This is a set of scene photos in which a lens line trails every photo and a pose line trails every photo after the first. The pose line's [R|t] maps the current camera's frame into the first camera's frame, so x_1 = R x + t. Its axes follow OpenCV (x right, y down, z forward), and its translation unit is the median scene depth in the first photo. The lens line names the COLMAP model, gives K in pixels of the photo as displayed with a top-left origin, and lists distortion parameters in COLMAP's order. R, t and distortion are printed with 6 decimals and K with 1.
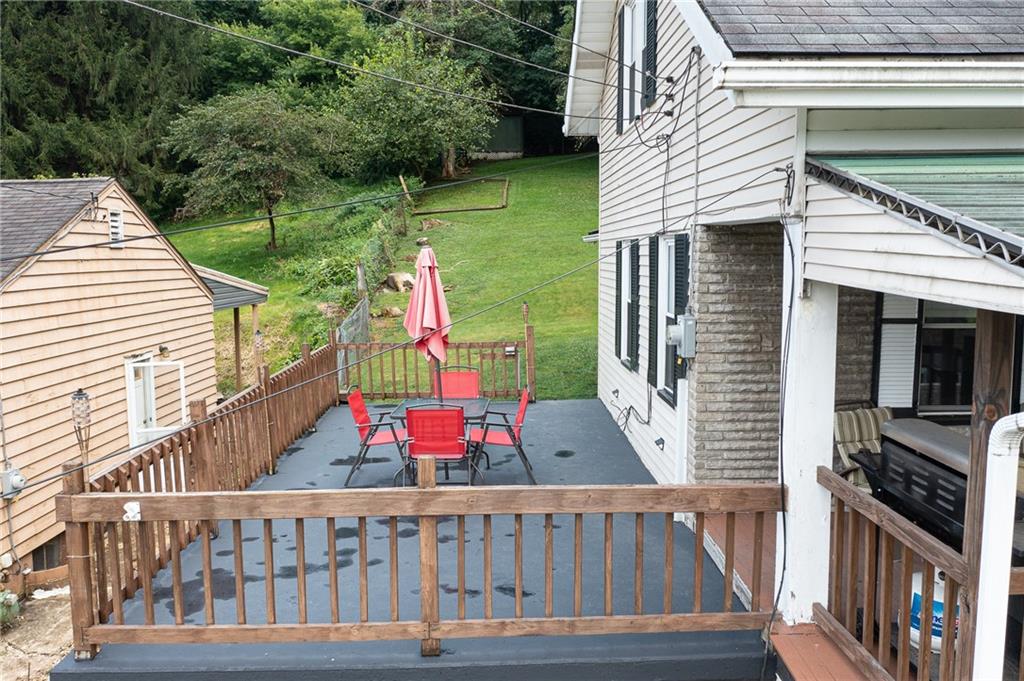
lens RADIAL K [[811.4, 0, 512.3], [0, 811.4, 342.4], [0, 0, 1]] dist [-0.008159, -0.002622]
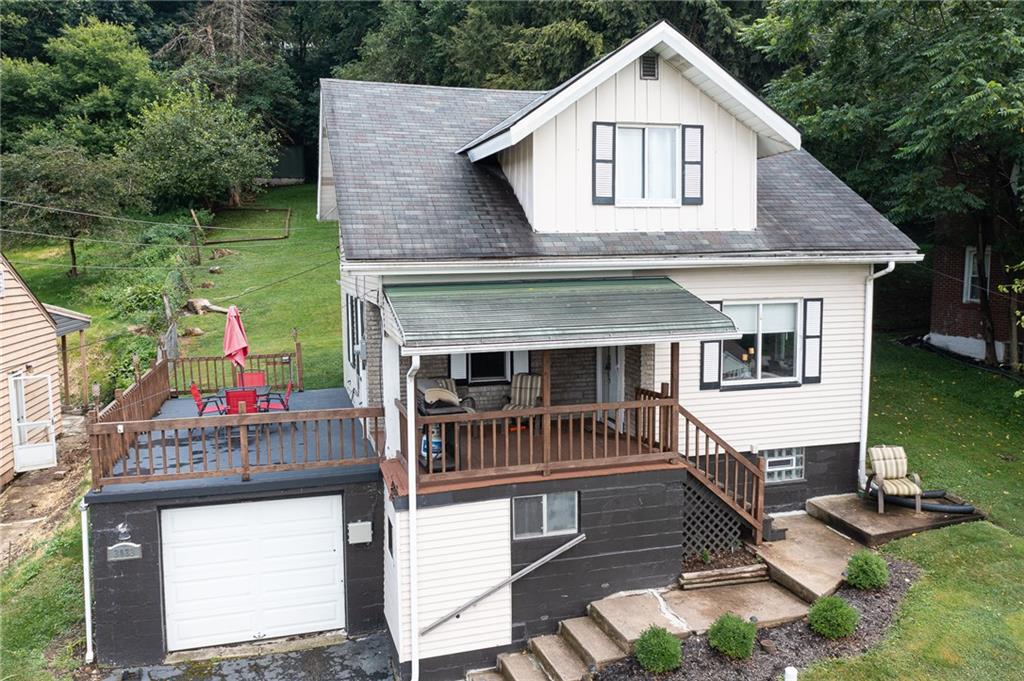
lens RADIAL K [[811.4, 0, 512.3], [0, 811.4, 342.4], [0, 0, 1]] dist [-0.008159, -0.002622]
pose [[0.968544, -0.030336, 0.246987, 0.015599], [0.031696, 0.999496, -0.001534, -0.002682], [-0.246816, 0.009314, 0.969018, -0.276937]]
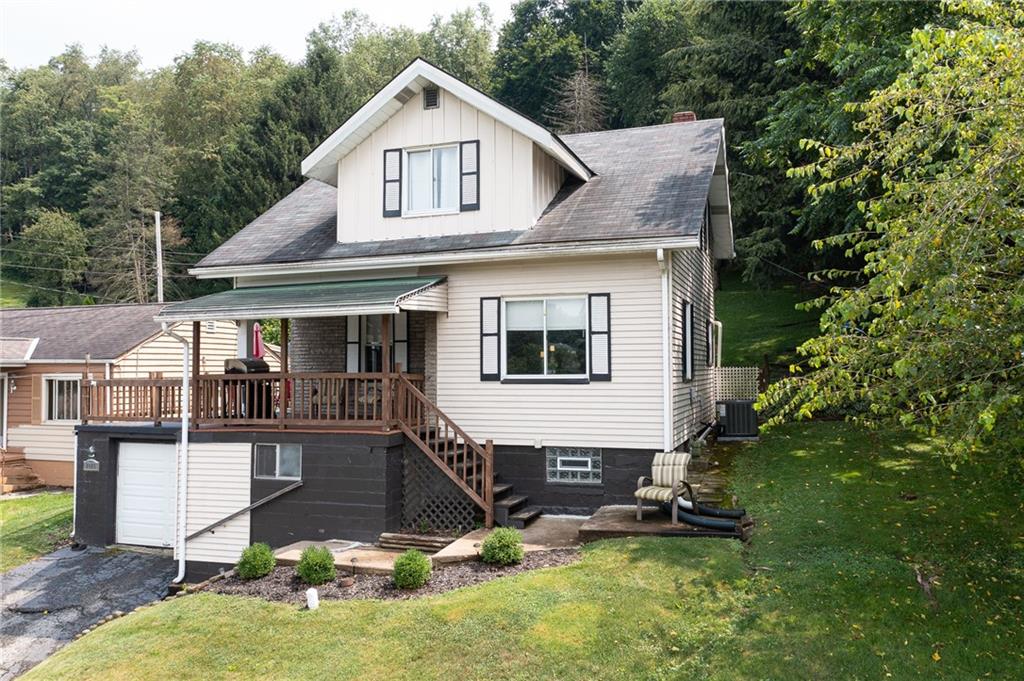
lens RADIAL K [[811.4, 0, 512.3], [0, 811.4, 342.4], [0, 0, 1]] dist [-0.008159, -0.002622]
pose [[0.936540, -0.010339, -0.350408, 0.452819], [-0.039617, 0.990040, -0.135096, 0.075017], [0.348315, 0.140405, 0.926803, -0.309849]]
